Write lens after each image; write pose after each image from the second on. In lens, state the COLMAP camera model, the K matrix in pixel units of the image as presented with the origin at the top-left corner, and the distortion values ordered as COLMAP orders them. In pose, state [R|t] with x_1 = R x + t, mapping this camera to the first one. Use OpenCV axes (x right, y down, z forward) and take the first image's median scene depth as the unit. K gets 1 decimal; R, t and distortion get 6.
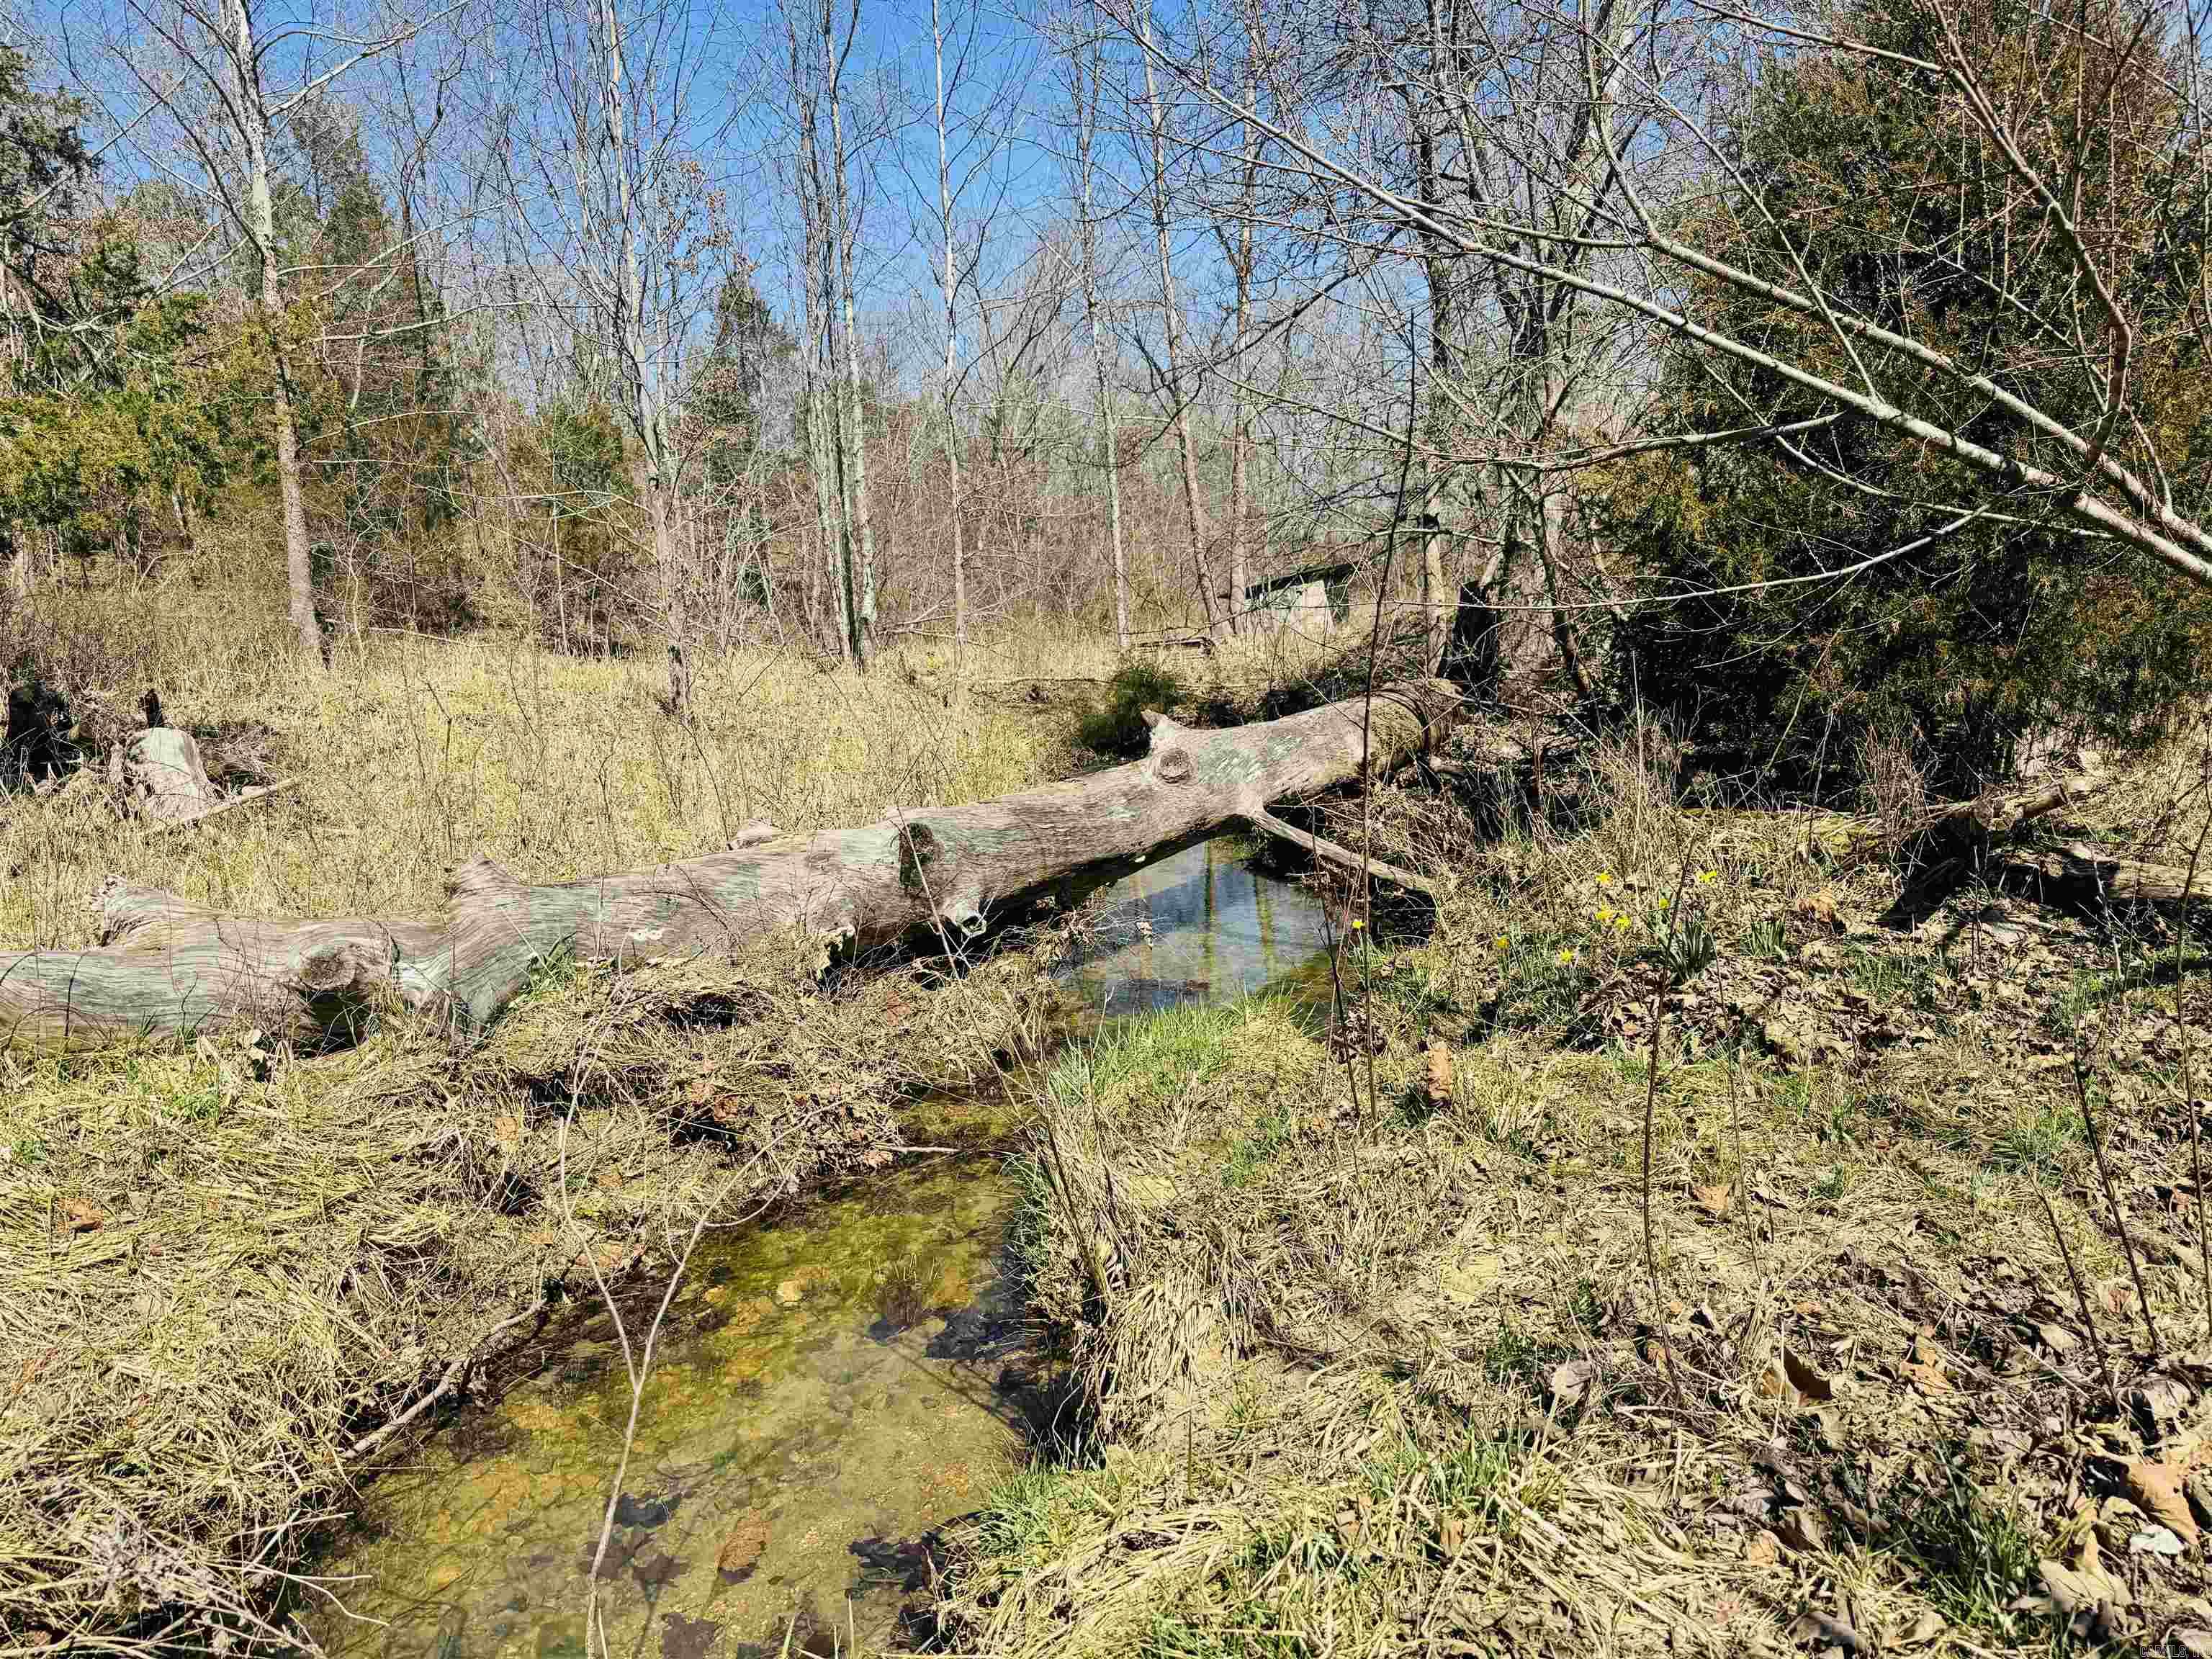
lens RADIAL K [[1528.5, 0, 1115.7], [0, 1528.5, 841.7], [0, 0, 1]] dist [0.026286, -0.045582]
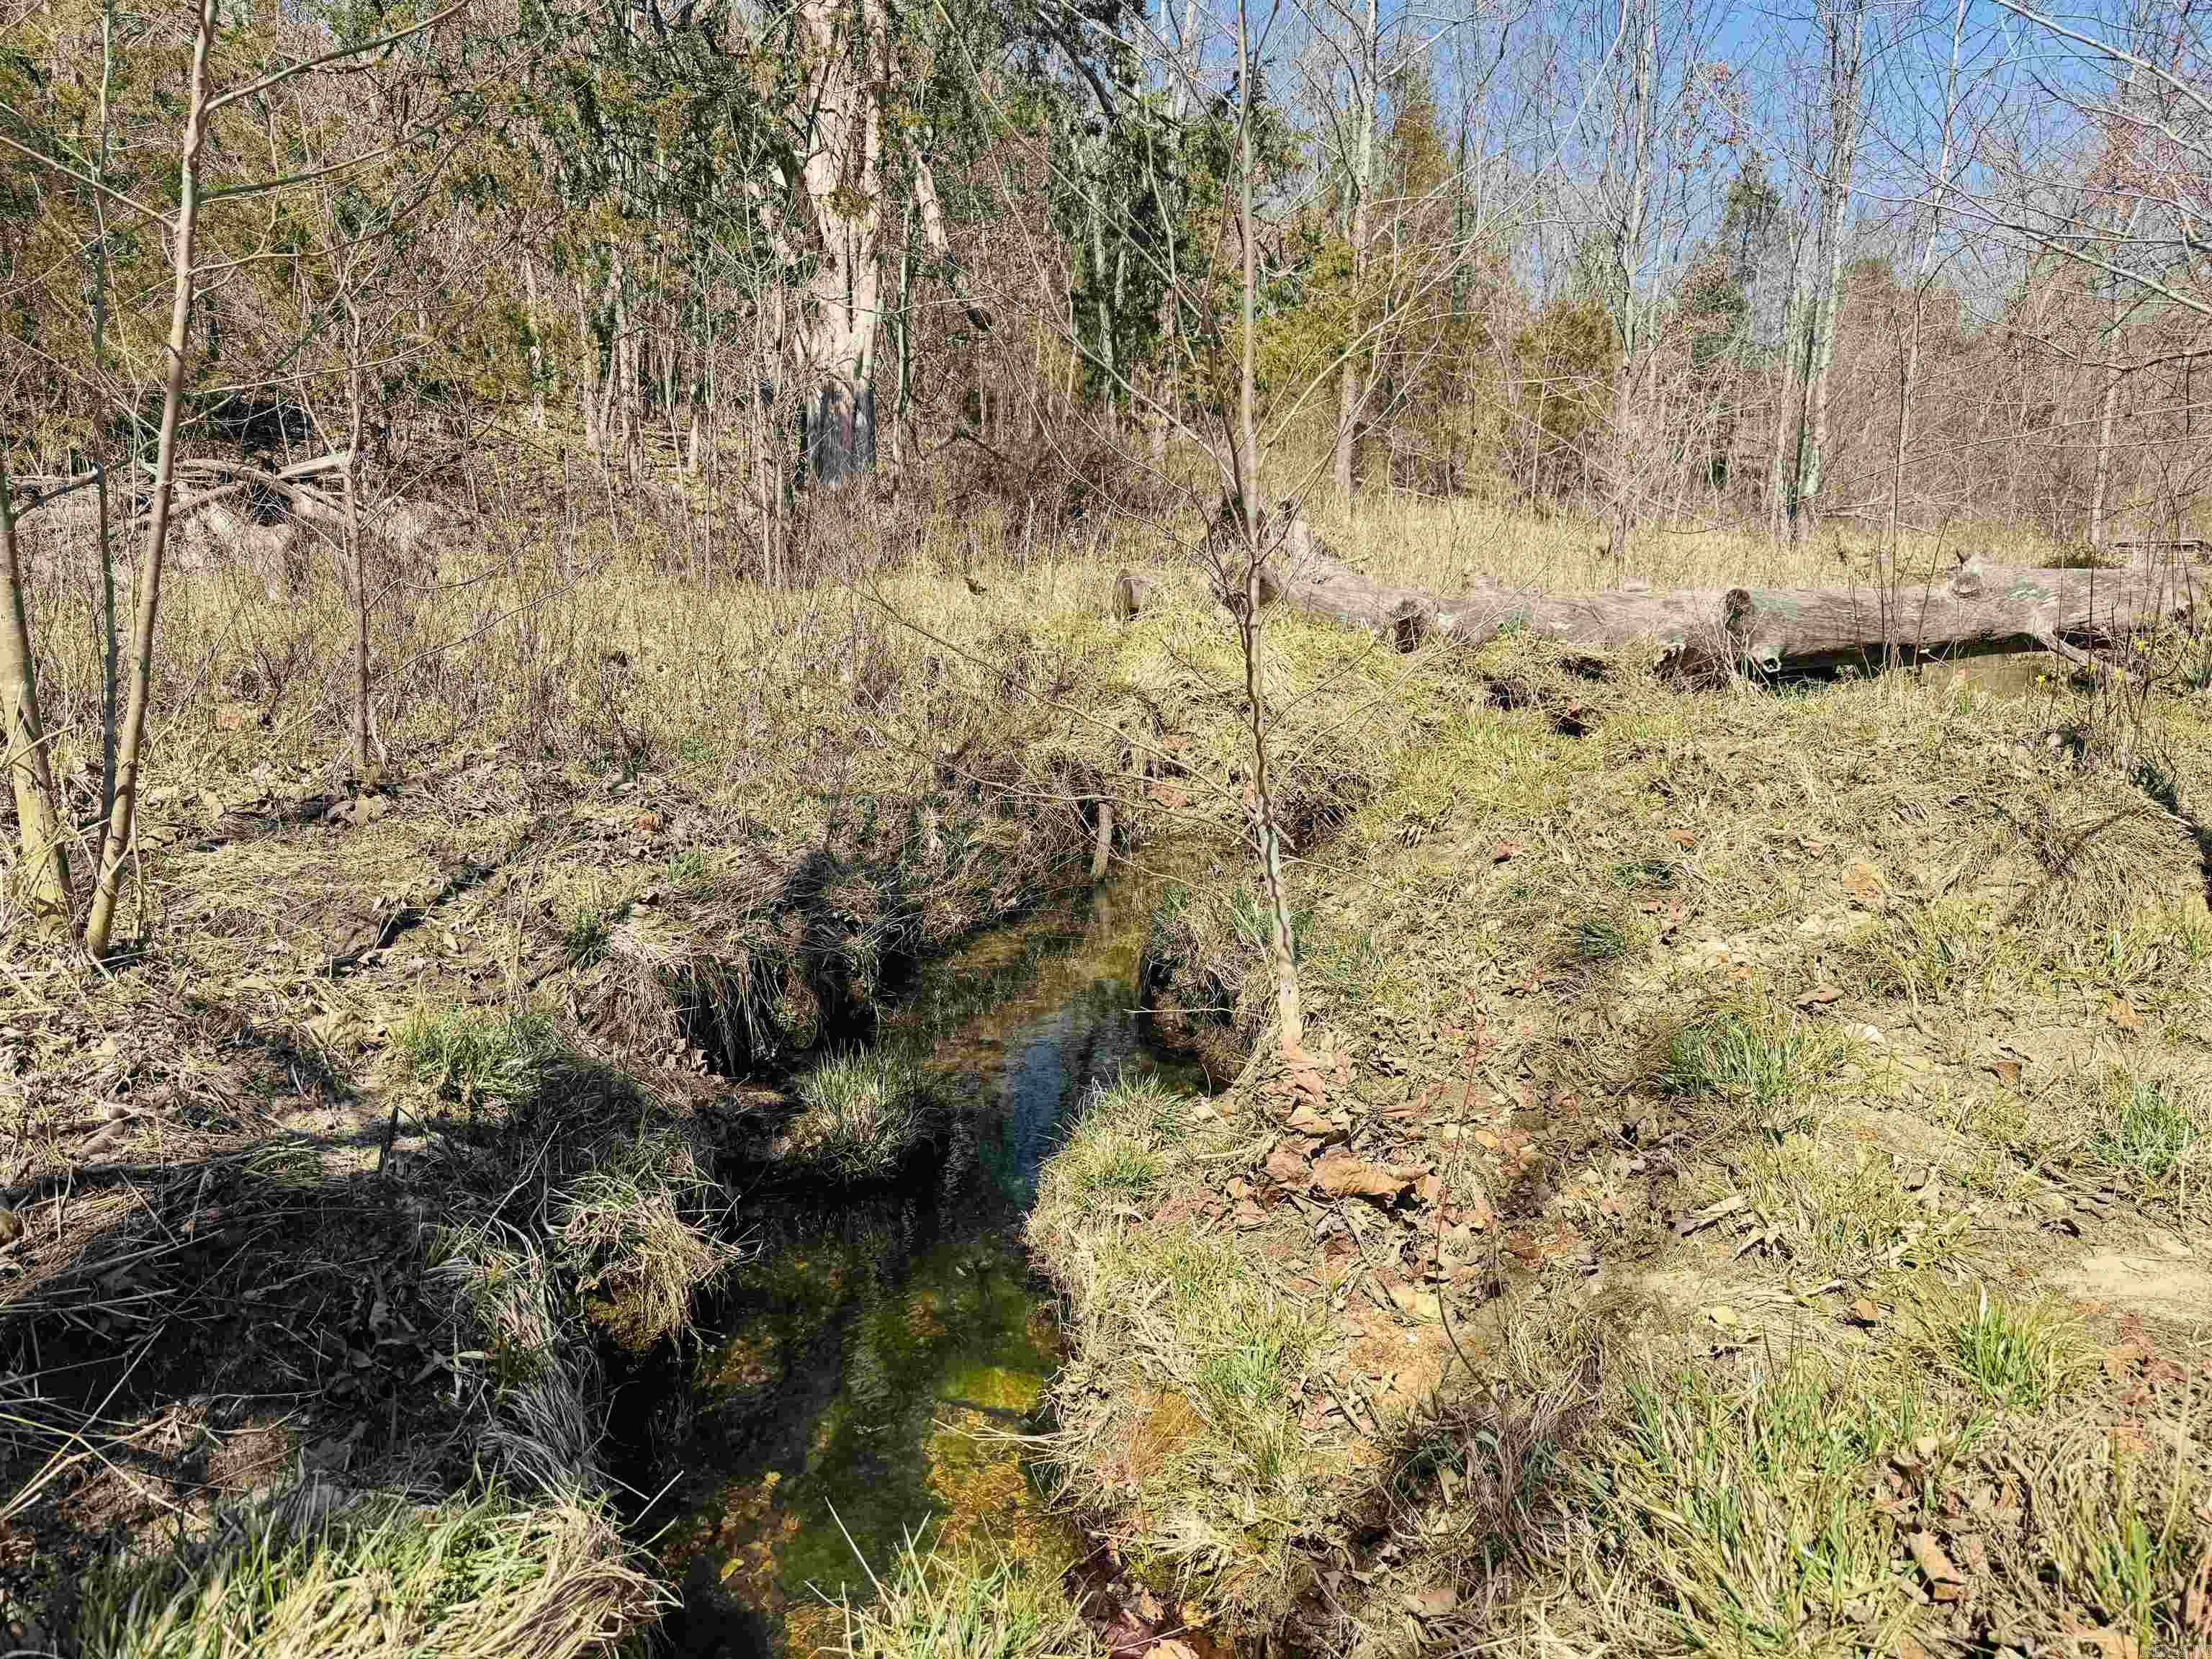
lens RADIAL K [[1528.5, 0, 1097.9], [0, 1528.5, 841.5], [0, 0, 1]] dist [0.026286, -0.045582]
pose [[0.817599, 0.171459, -0.549666, 0.170832], [-0.133519, 0.985070, 0.108674, 0.112812], [0.560093, -0.015461, 0.828285, -0.484559]]
